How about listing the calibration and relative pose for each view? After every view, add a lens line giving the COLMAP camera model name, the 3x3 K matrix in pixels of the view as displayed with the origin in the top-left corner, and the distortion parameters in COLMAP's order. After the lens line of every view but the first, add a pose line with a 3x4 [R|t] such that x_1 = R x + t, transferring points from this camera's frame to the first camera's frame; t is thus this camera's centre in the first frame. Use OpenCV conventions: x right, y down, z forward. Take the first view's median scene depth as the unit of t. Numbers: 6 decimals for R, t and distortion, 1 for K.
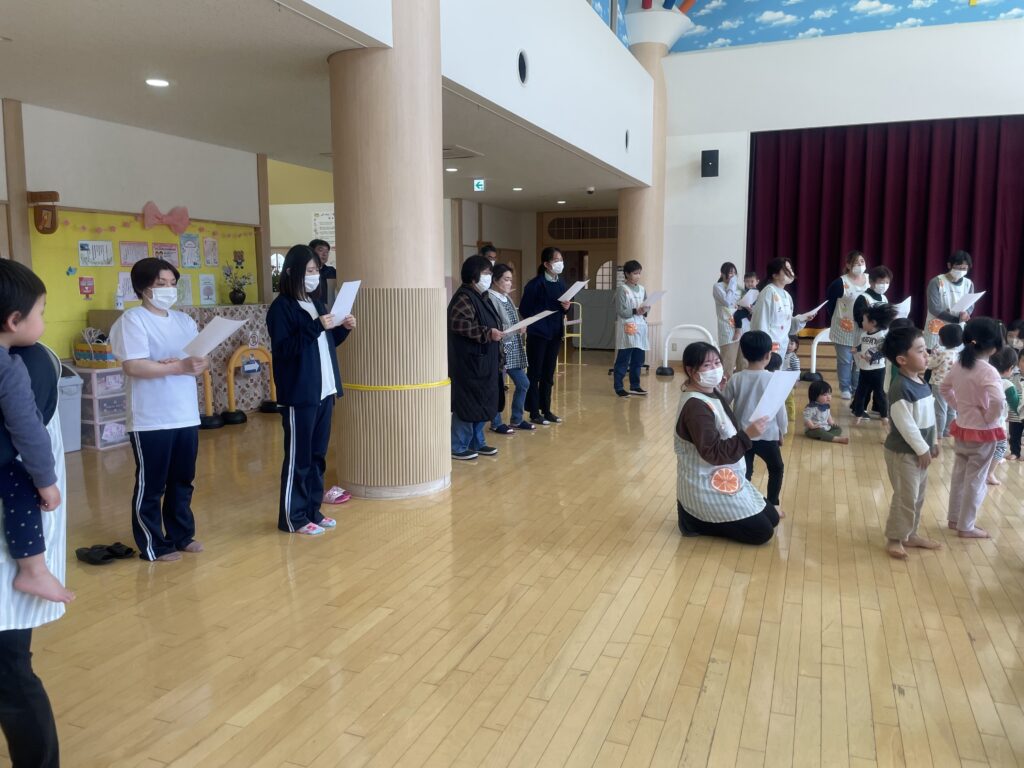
lens RADIAL K [[751.1, 0, 531.7], [0, 751.1, 400.1], [0, 0, 1]] dist [0.010221, -0.025825]
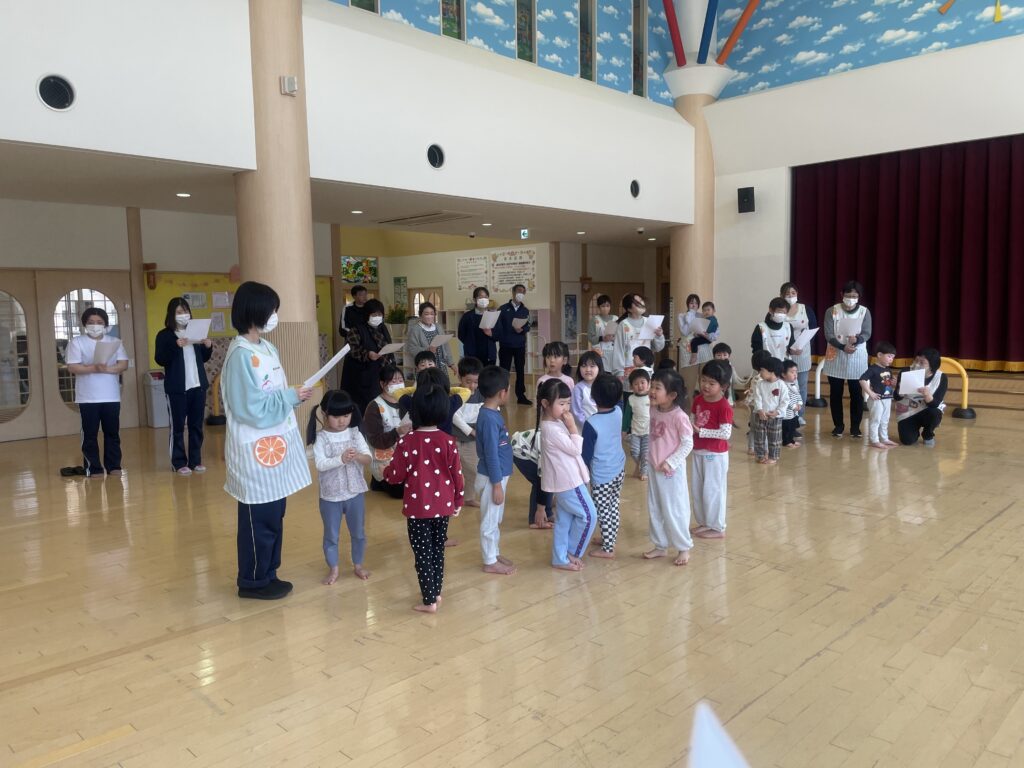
lens RADIAL K [[802.7, 0, 518.5], [0, 802.7, 374.8], [0, 0, 1]] dist [0.081659, -0.080068]
pose [[0.921573, 0.016493, -0.387854, 0.384698], [-0.046862, 0.996517, -0.068972, 0.022847], [0.385366, 0.081738, 0.919137, -0.146326]]
